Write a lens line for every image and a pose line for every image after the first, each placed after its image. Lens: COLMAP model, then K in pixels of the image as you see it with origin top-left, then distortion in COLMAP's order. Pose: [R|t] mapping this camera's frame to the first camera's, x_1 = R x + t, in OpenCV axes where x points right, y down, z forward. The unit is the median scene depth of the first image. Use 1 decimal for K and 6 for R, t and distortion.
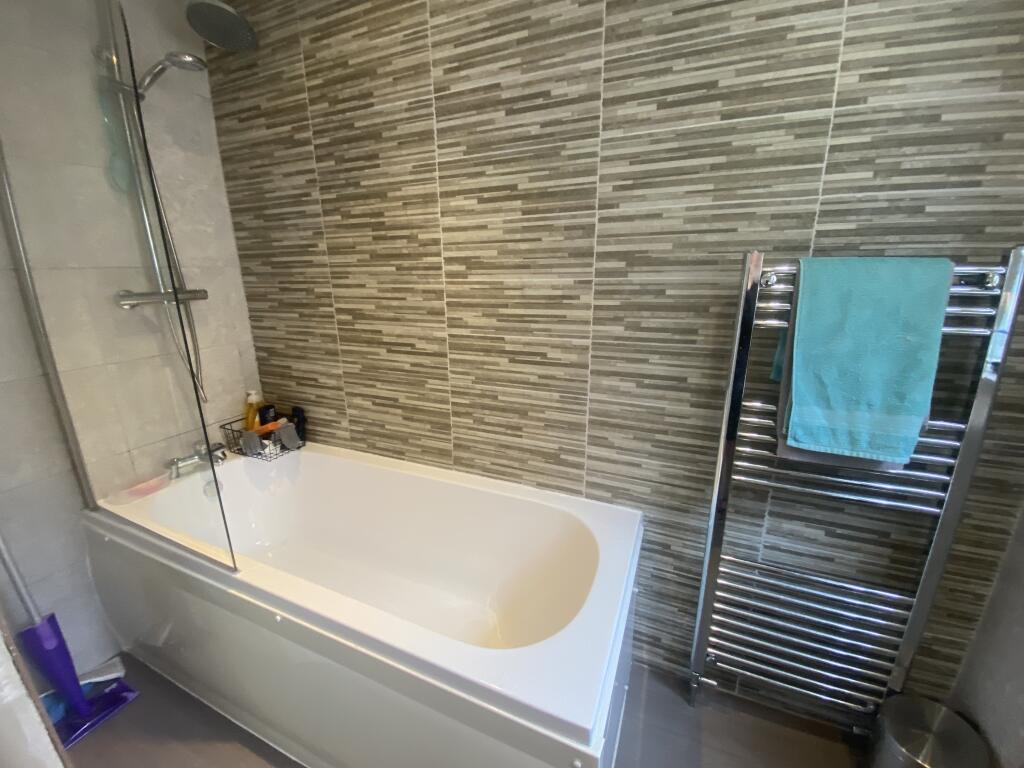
lens RADIAL K [[408.7, 0, 504.5], [0, 408.7, 388.1], [0, 0, 1]] dist [0.019376, -0.021675]
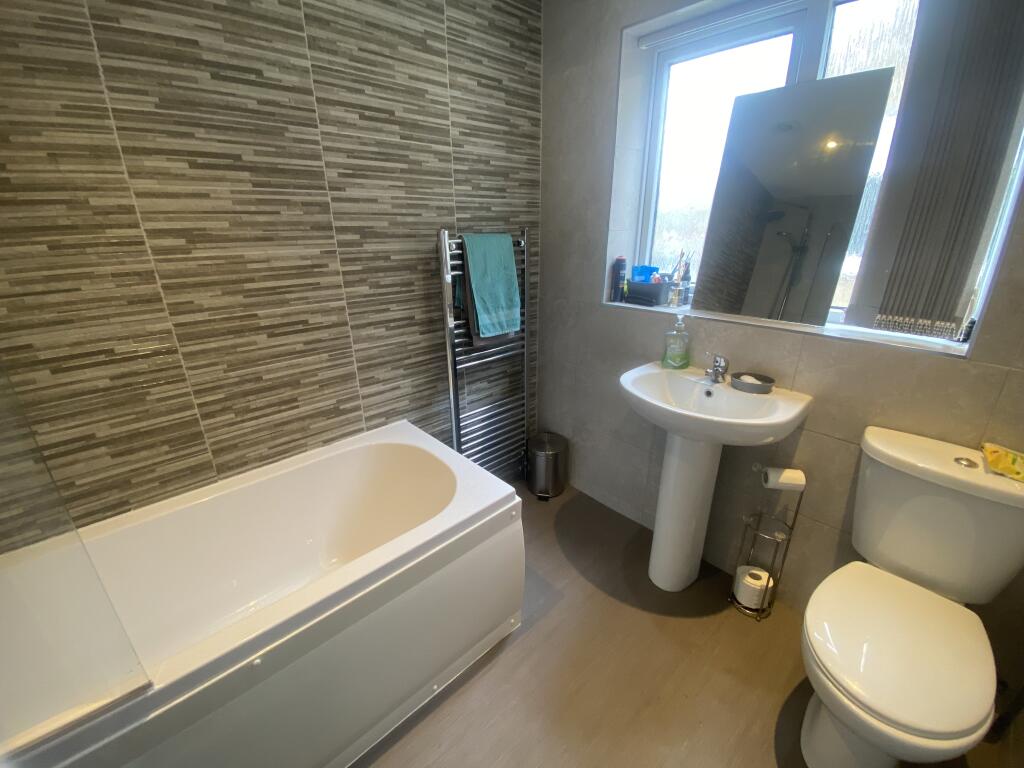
lens RADIAL K [[408.7, 0, 504.5], [0, 408.7, 388.1], [0, 0, 1]] dist [0.019376, -0.021675]
pose [[0.408815, -0.322989, 0.853550, -0.705349], [0.257379, 0.938117, 0.231716, -0.035595], [-0.875572, 0.124957, 0.466647, 0.057143]]
